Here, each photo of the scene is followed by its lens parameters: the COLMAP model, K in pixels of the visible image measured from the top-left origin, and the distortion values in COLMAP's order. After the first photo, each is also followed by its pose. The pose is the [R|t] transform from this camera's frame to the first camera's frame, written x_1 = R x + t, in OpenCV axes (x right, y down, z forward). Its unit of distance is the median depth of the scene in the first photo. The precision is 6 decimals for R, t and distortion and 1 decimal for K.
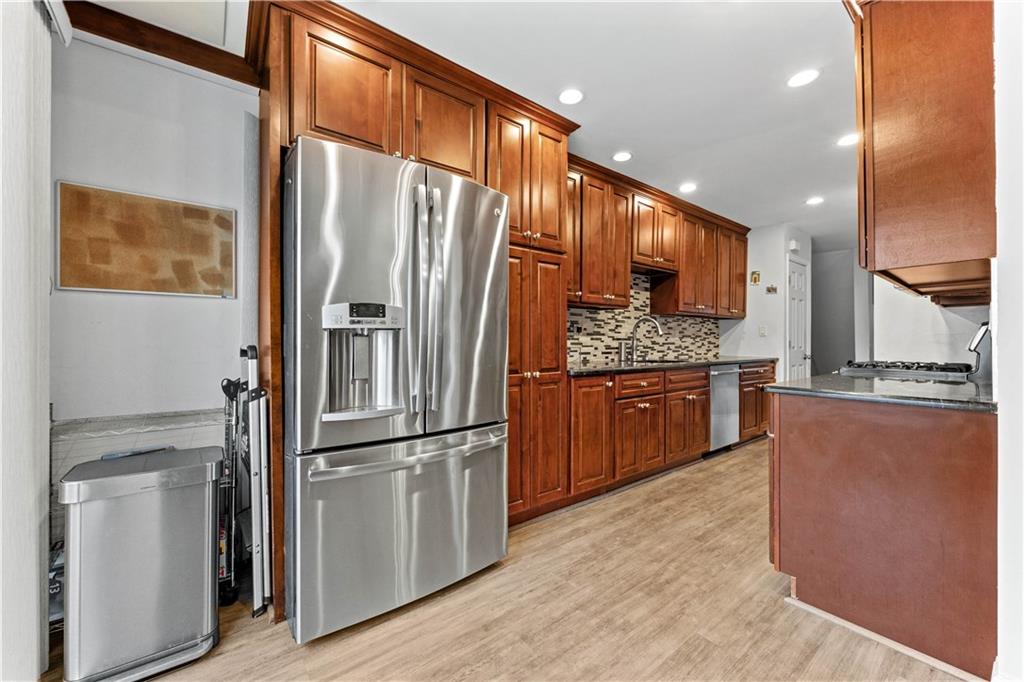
lens RADIAL K [[389.8, 0, 511.2], [0, 389.8, 344.9], [0, 0, 1]] dist [-0.000927, -0.000112]
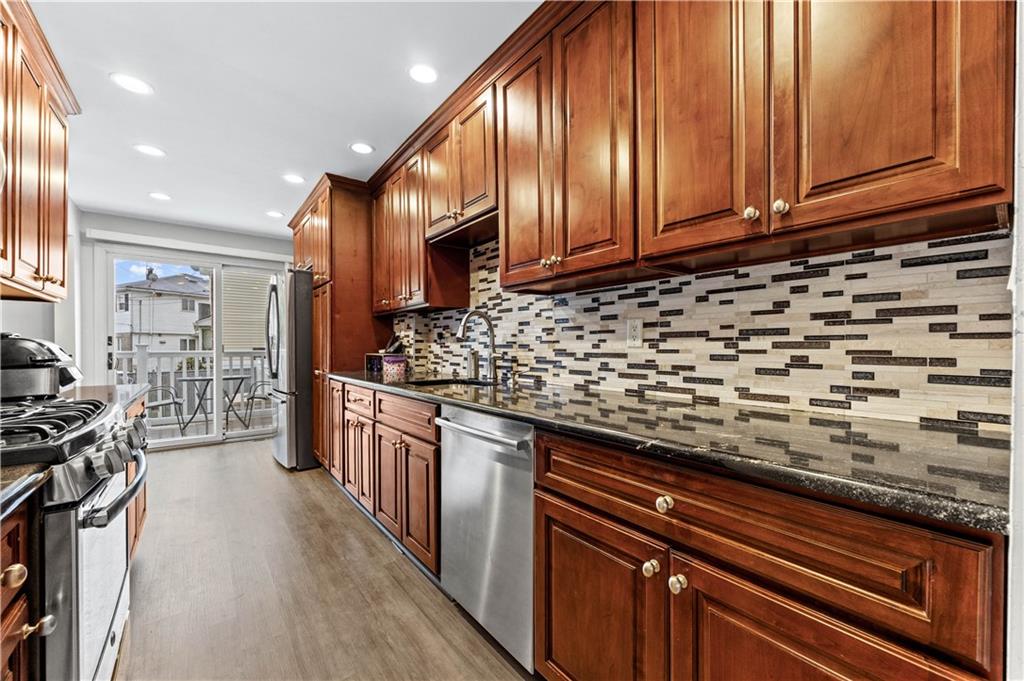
lens RADIAL K [[402.1, 0, 521.5], [0, 402.1, 346.9], [0, 0, 1]] dist [-0.000137, -0.000009]
pose [[0.018181, 0.000637, -0.999835, 0.871280], [-0.002886, 0.999996, 0.000585, -0.013032], [0.999831, 0.002875, 0.018183, 0.950843]]
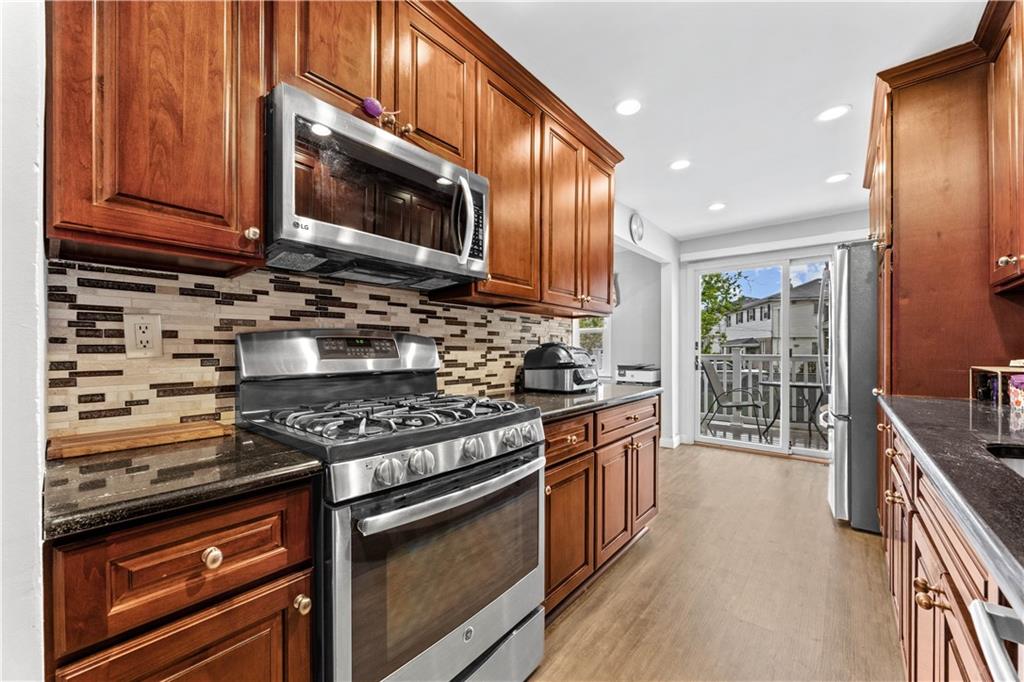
lens RADIAL K [[395.4, 0, 514.3], [0, 395.4, 350.9], [0, 0, 1]] dist [-0.001411, -0.000194]
pose [[-0.975703, 0.001400, -0.219095, 0.621588], [-0.000077, 0.999977, 0.006733, -0.017072], [0.219099, 0.006586, -0.975680, 0.955873]]
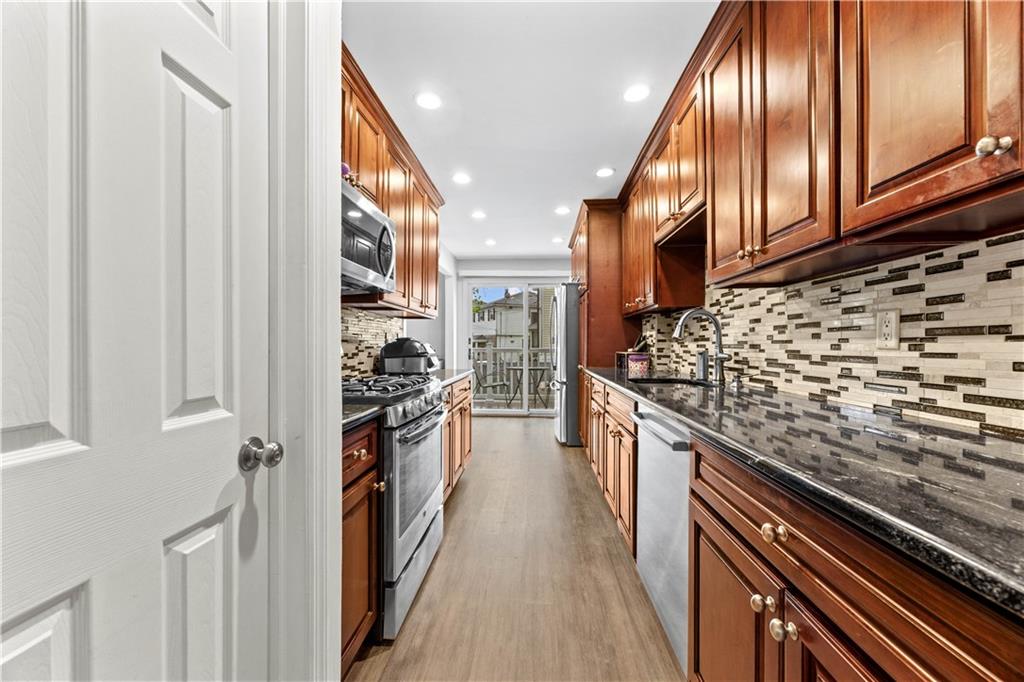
lens RADIAL K [[389.8, 0, 511.2], [0, 389.8, 344.9], [0, 0, 1]] dist [-0.000927, -0.000112]
pose [[-0.661115, -0.002142, -0.750281, 0.871155], [-0.006573, 0.999974, 0.002937, -0.014805], [0.750256, 0.006873, -0.661112, 1.056651]]
